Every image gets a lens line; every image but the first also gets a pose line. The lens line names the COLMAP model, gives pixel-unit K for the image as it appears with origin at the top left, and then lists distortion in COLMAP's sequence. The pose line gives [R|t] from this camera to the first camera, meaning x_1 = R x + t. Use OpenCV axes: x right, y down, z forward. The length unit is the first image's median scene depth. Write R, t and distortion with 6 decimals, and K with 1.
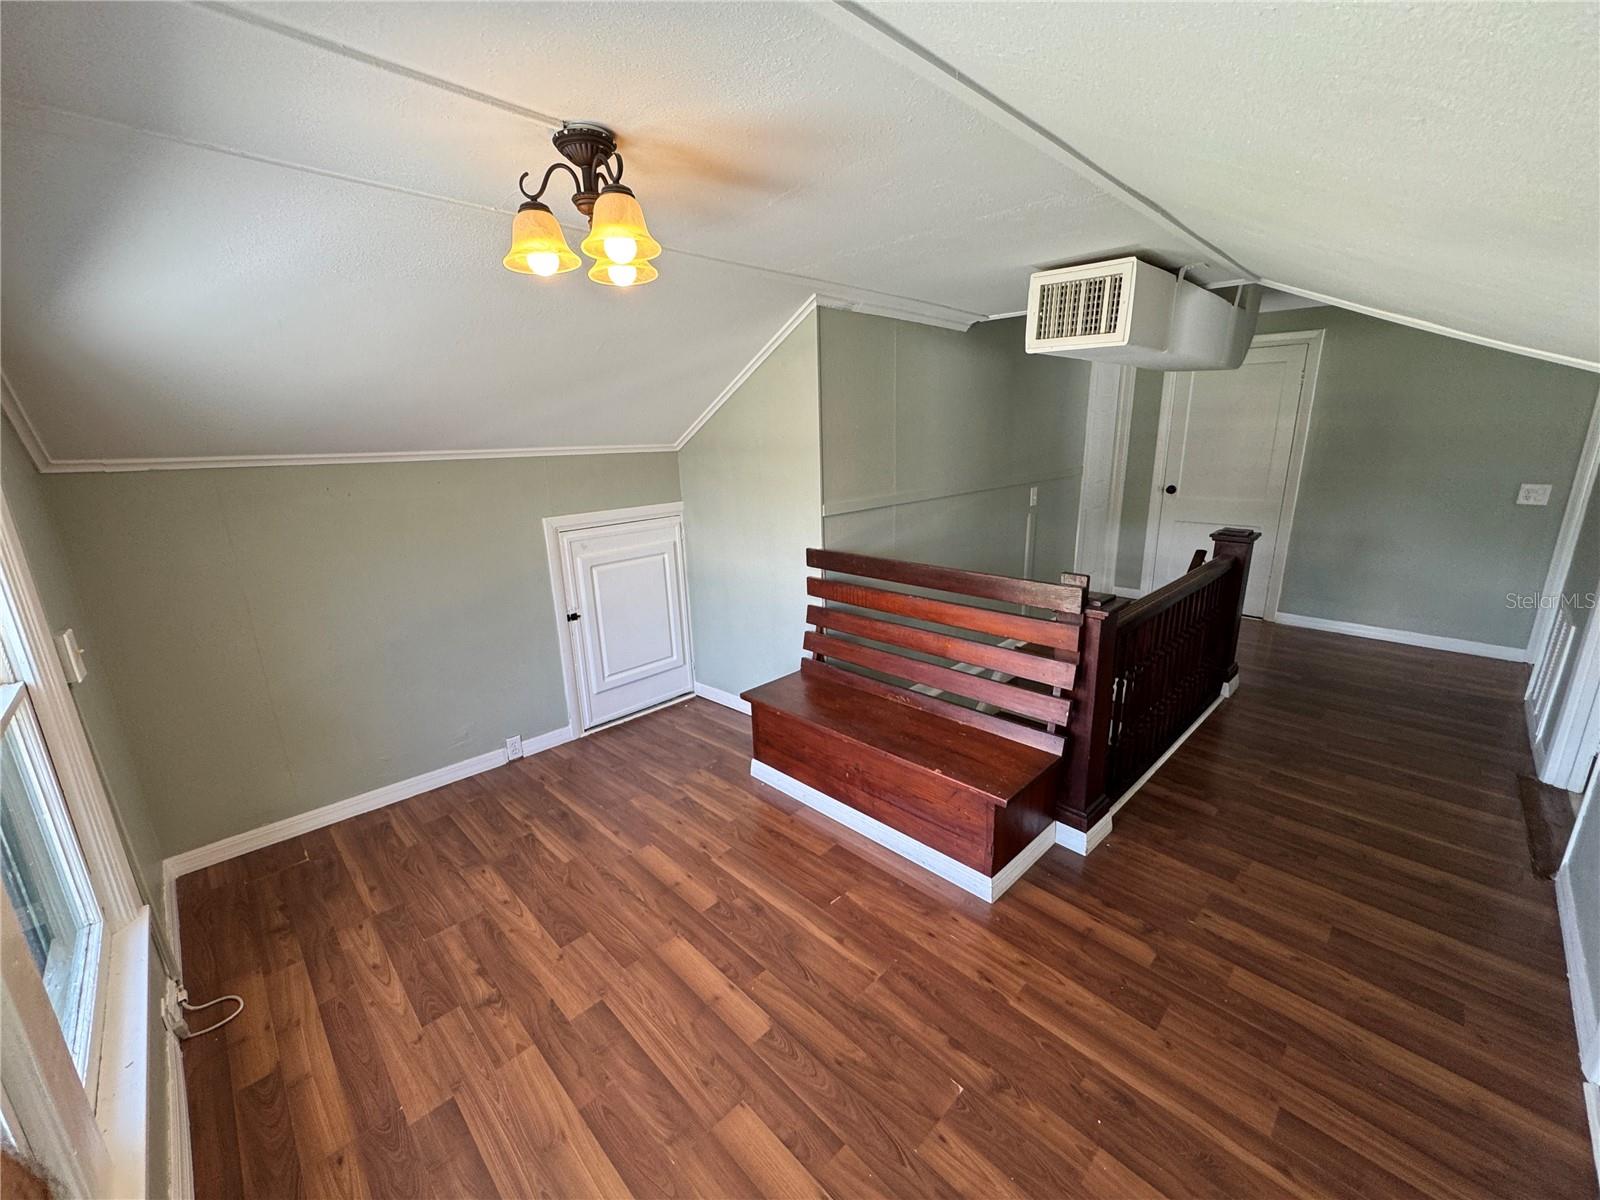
lens RADIAL K [[640.3, 0, 797.8], [0, 640.3, 600.9], [0, 0, 1]] dist [-0.010620, -0.000107]
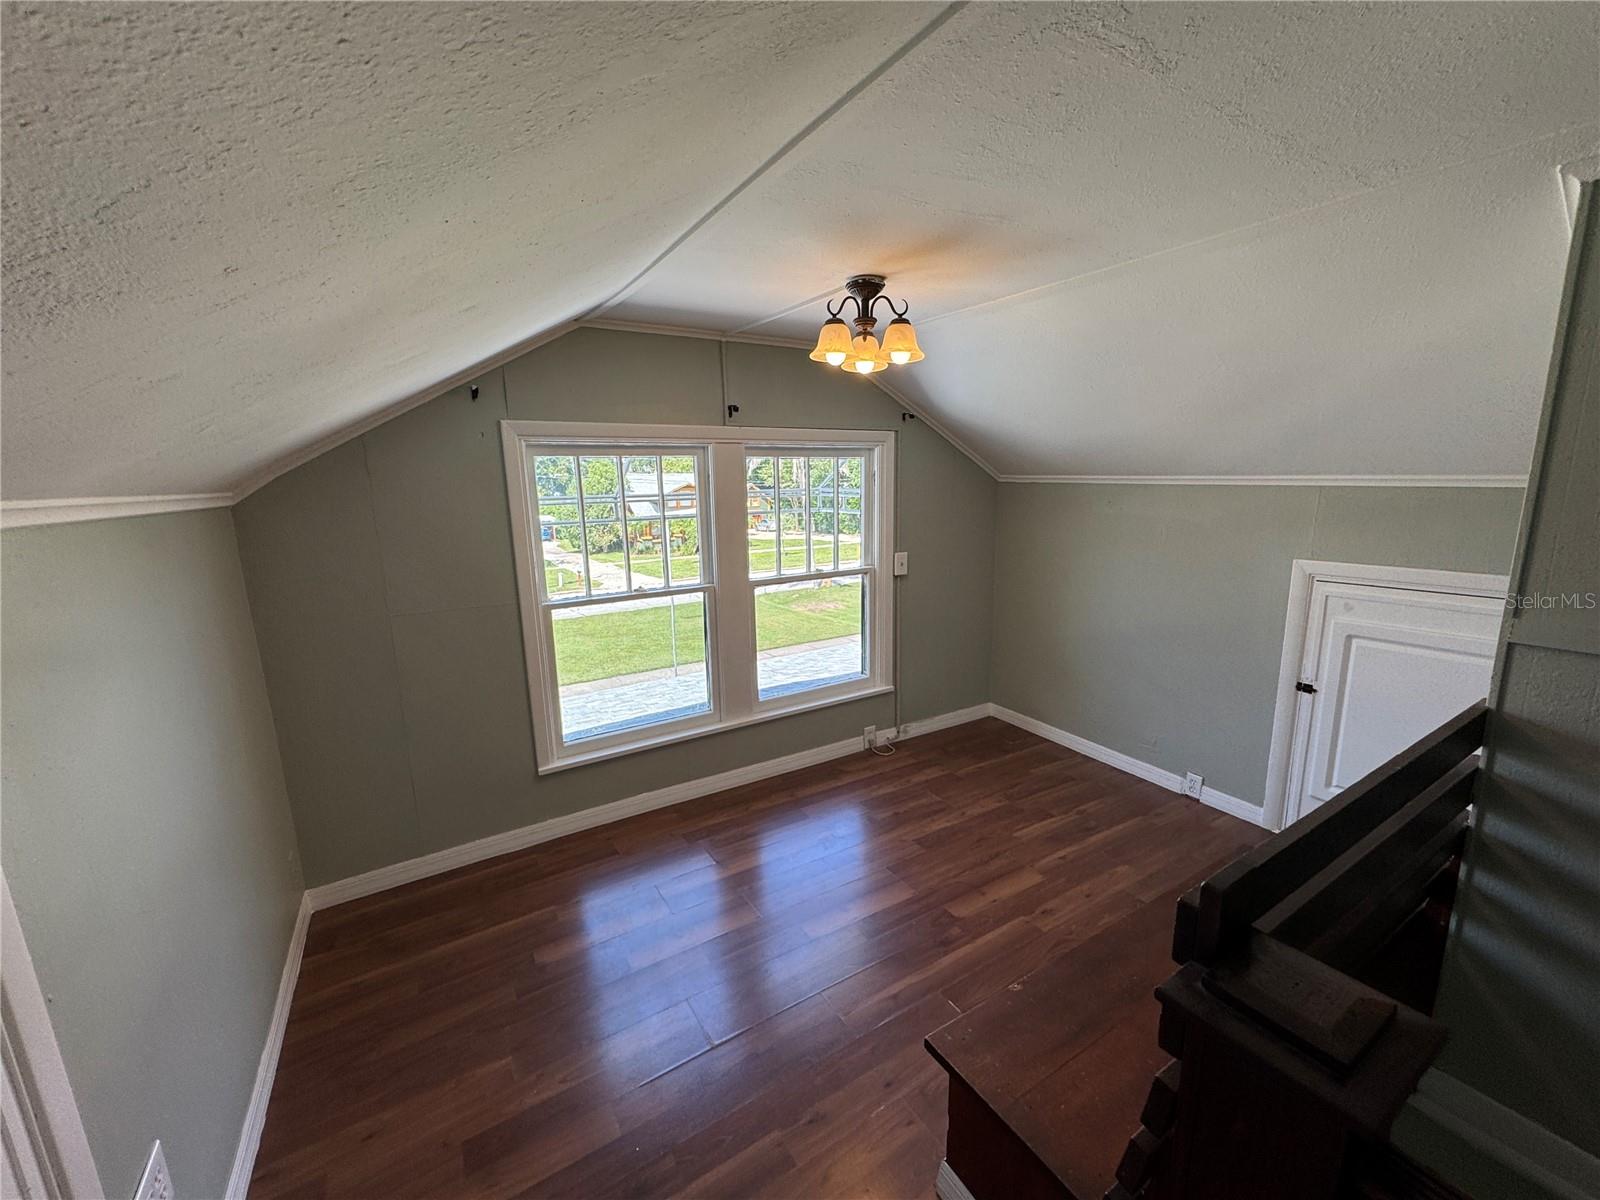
lens RADIAL K [[640.3, 0, 799.2], [0, 640.3, 600.3], [0, 0, 1]] dist [-0.010620, -0.000107]
pose [[-0.231264, 0.214722, -0.948900, 0.706880], [-0.222553, 0.937803, 0.266451, -0.200839], [0.947094, 0.272801, -0.169093, 0.697062]]
